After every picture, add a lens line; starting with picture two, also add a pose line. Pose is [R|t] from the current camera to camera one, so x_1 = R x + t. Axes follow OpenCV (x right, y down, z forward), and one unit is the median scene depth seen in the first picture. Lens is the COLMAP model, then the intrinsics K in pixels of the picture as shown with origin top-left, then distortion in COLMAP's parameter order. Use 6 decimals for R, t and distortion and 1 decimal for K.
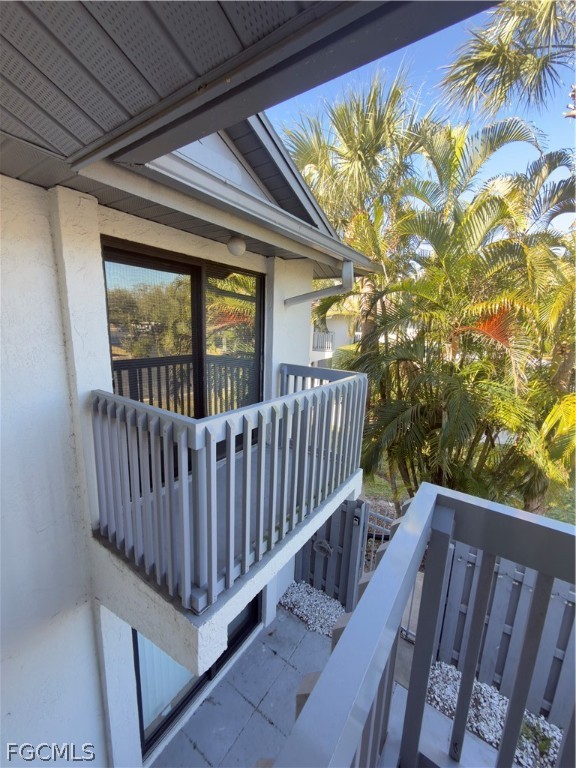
lens RADIAL K [[306.8, 0, 287.6], [0, 306.8, 383.8], [0, 0, 1]] dist [0.001897, -0.000361]
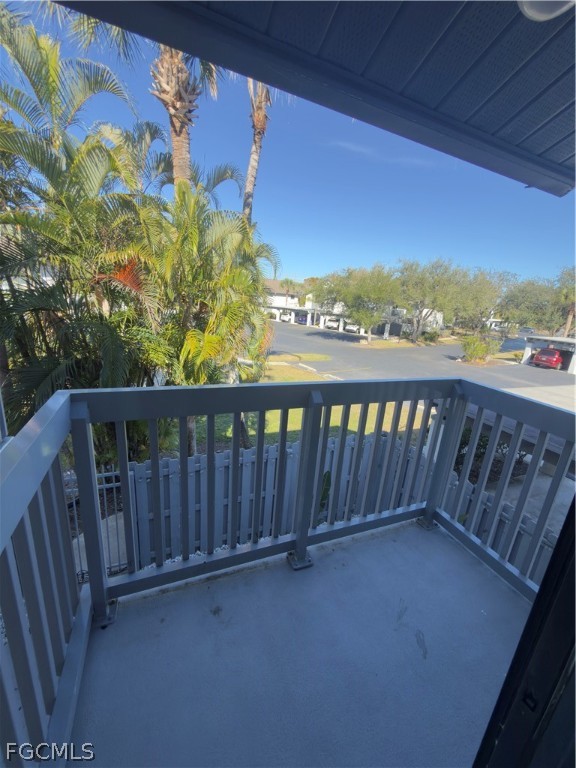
lens RADIAL K [[306.8, 0, 290.8], [0, 306.8, 384.6], [0, 0, 1]] dist [0.001897, -0.000361]
pose [[0.531581, -0.218792, 0.818261, -0.013069], [0.099490, 0.975503, 0.196202, 0.034164], [-0.841144, -0.022888, 0.540327, -0.097329]]
